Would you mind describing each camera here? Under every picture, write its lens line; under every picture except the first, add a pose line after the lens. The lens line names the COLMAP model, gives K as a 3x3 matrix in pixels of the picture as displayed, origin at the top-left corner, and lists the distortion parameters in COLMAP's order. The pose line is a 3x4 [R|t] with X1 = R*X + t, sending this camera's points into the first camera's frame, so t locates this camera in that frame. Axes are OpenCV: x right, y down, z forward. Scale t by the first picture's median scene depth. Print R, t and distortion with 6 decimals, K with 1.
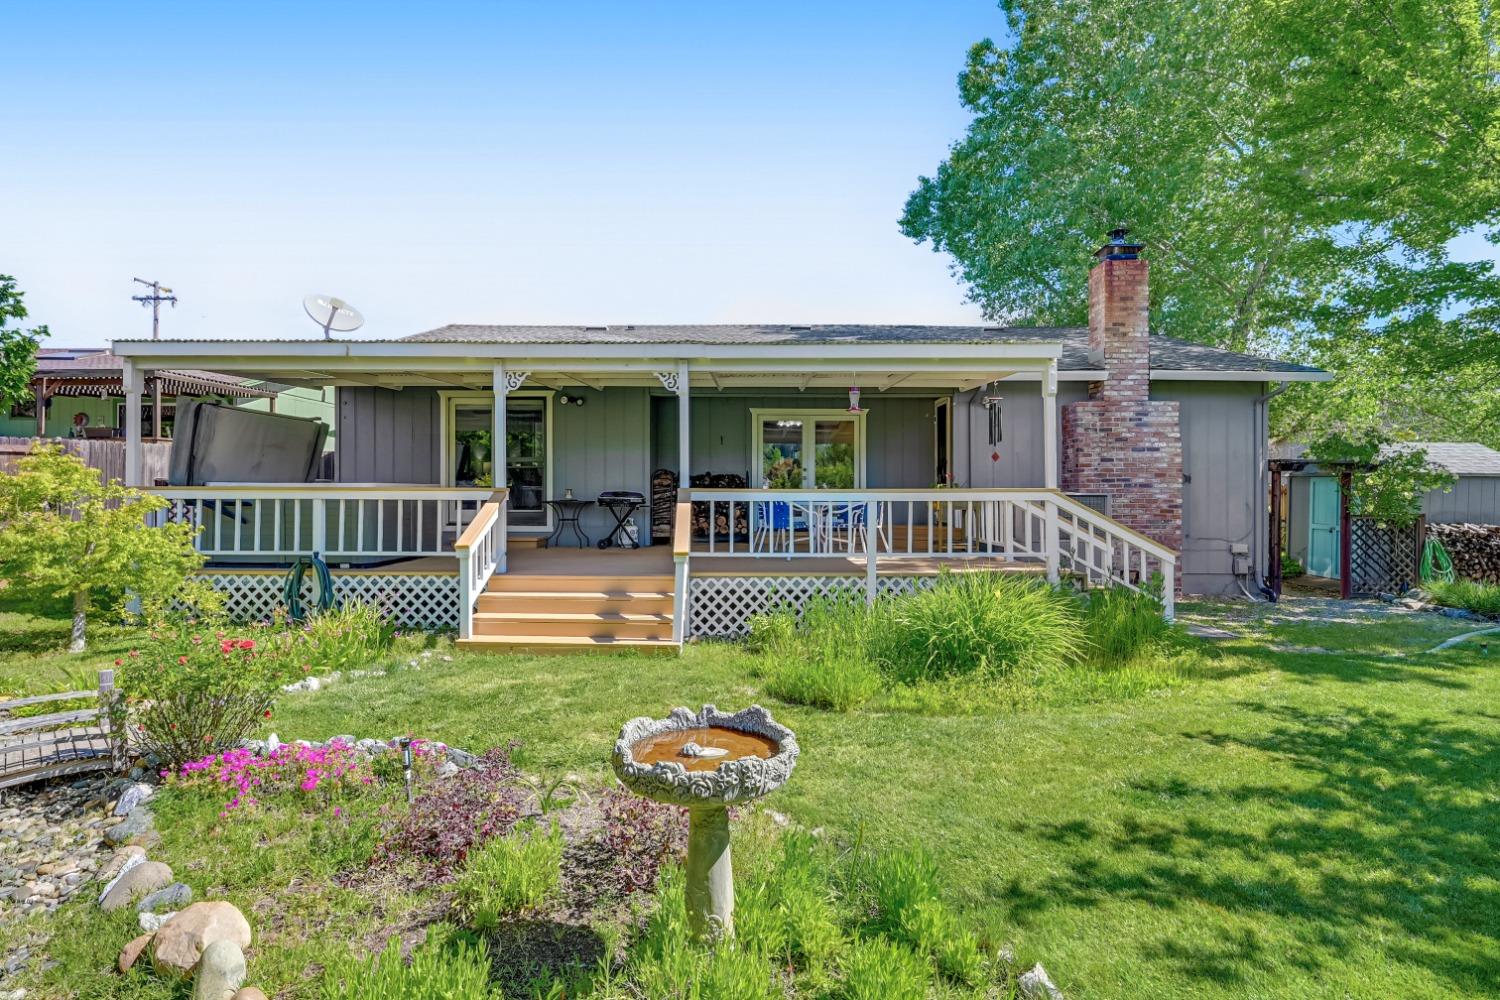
lens RADIAL K [[732.3, 0, 751.0], [0, 732.3, 499.1], [0, 0, 1]] dist [-0.006366, -0.000667]
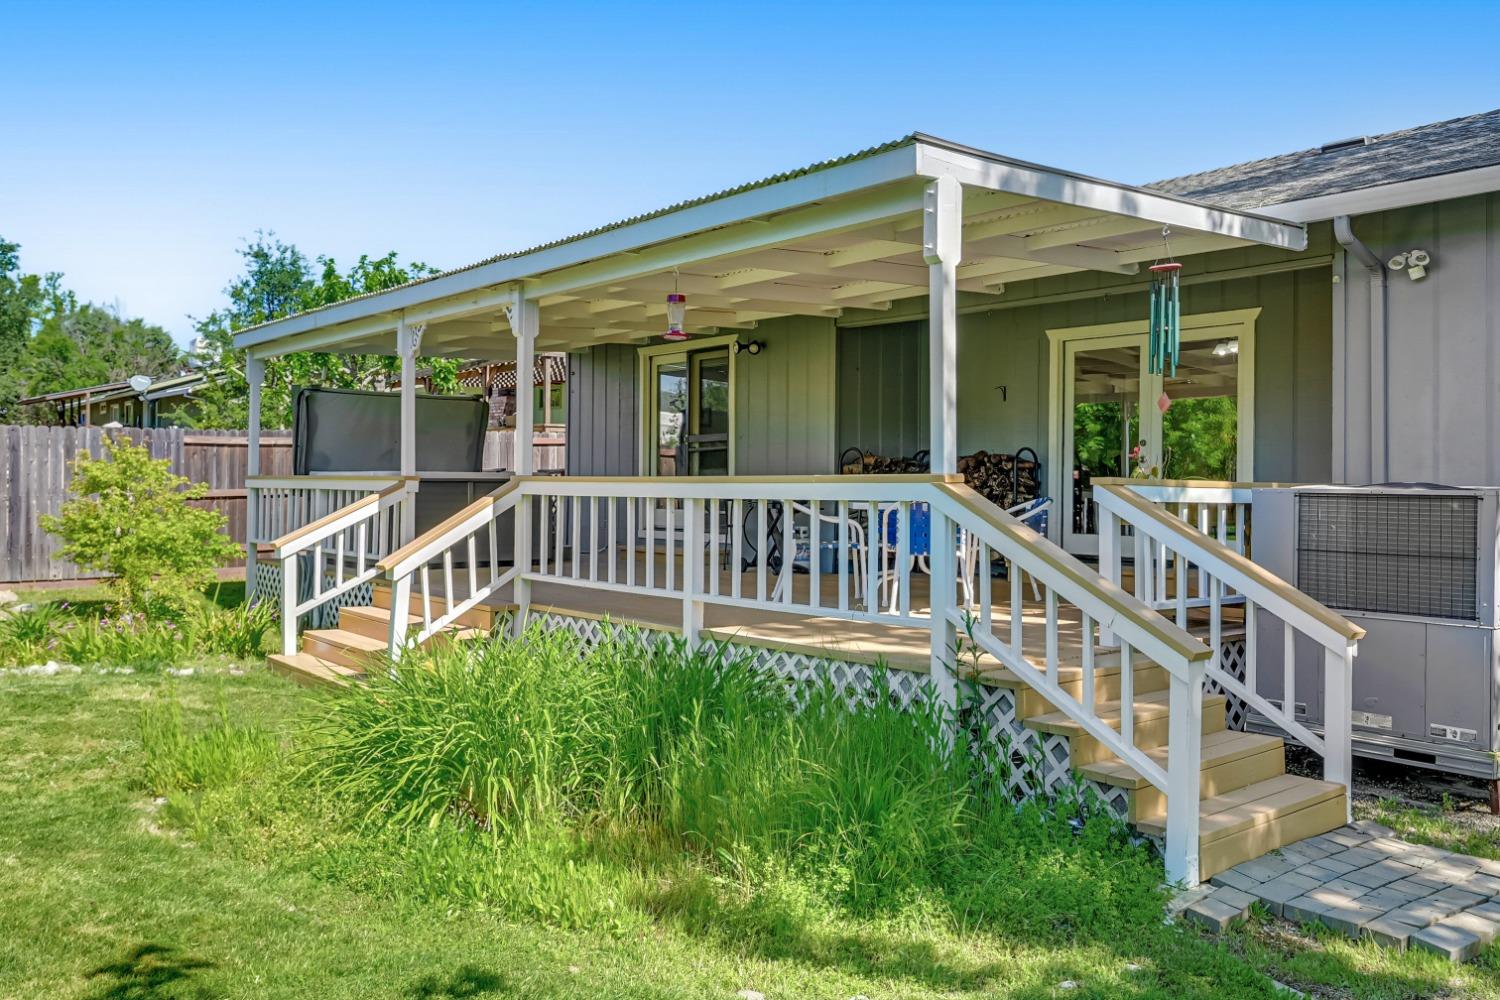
lens RADIAL K [[1210.5, 0, 743.2], [0, 1210.5, 486.8], [0, 0, 1]] dist [-0.003784, -0.017781]
pose [[0.652412, 0.002625, -0.757860, 0.604139], [-0.017600, 0.999777, -0.011689, 0.003186], [0.757660, 0.020964, 0.652313, 0.308632]]
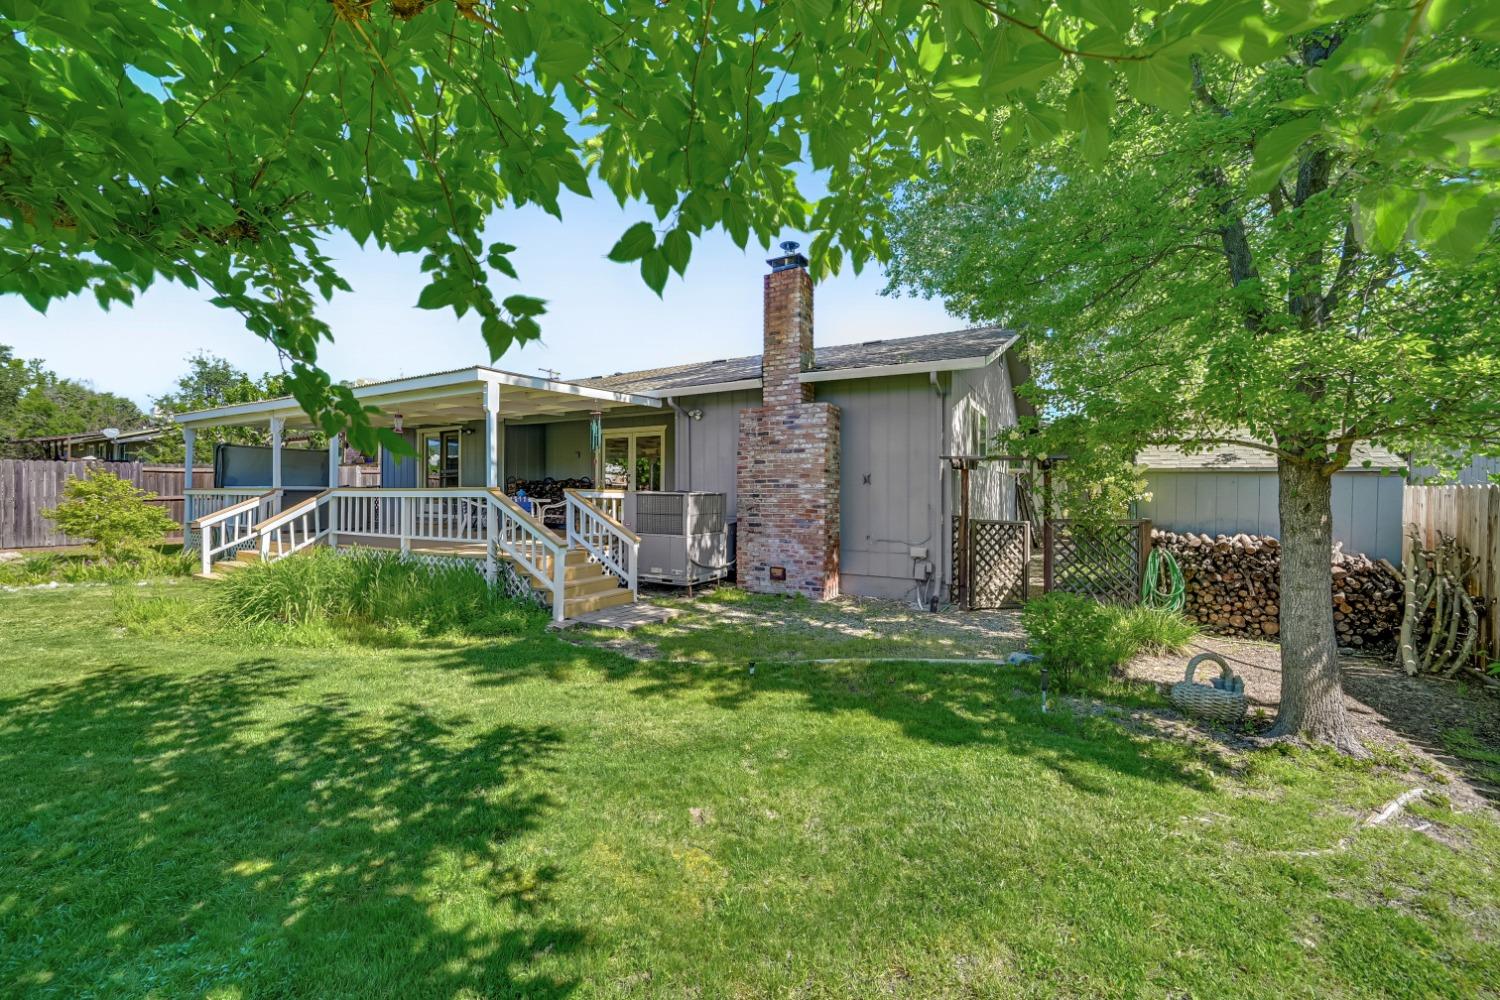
lens RADIAL K [[595.6, 0, 755.0], [0, 595.6, 495.6], [0, 0, 1]] dist [-0.006574, 0.001570]
pose [[0.879480, 0.001204, -0.475934, 0.886545], [-0.009041, 0.999859, -0.014176, 0.007229], [0.475850, 0.016771, 0.879367, 0.236662]]
